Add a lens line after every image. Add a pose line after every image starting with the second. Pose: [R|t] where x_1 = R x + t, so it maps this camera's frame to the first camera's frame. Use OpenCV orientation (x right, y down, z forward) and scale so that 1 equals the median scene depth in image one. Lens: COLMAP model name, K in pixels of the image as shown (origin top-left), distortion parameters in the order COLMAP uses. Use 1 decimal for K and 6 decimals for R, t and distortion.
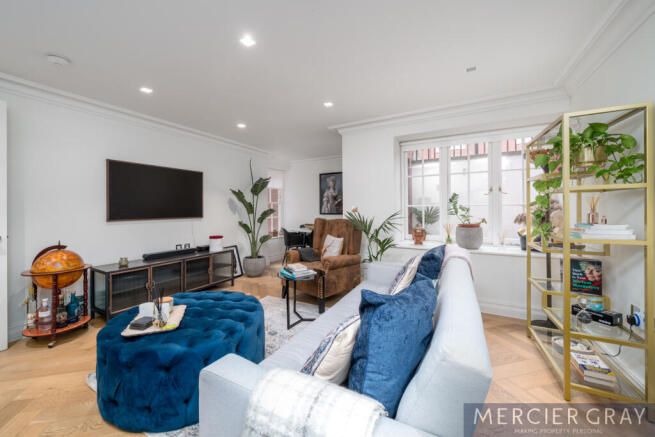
lens RADIAL K [[245.1, 0, 325.9], [0, 245.1, 208.6], [0, 0, 1]] dist [-0.000489, -0.000023]
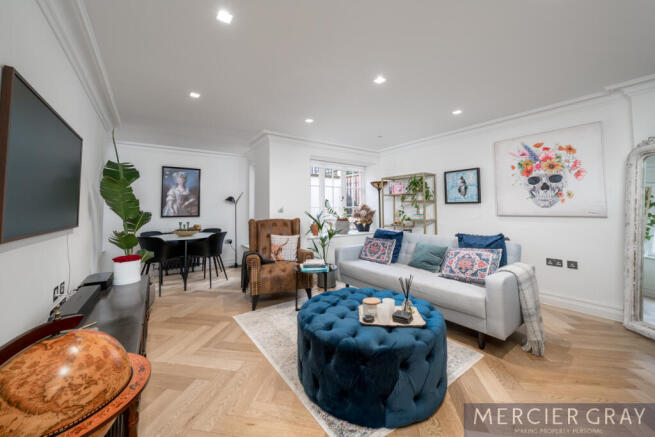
lens RADIAL K [[245.1, 0, 325.9], [0, 245.1, 208.6], [0, 0, 1]] dist [-0.000489, -0.000023]
pose [[0.453806, 0.004439, 0.891090, -0.510285], [0.005359, 0.999956, -0.007710, 0.003290], [-0.891084, 0.008274, 0.453762, 0.197629]]
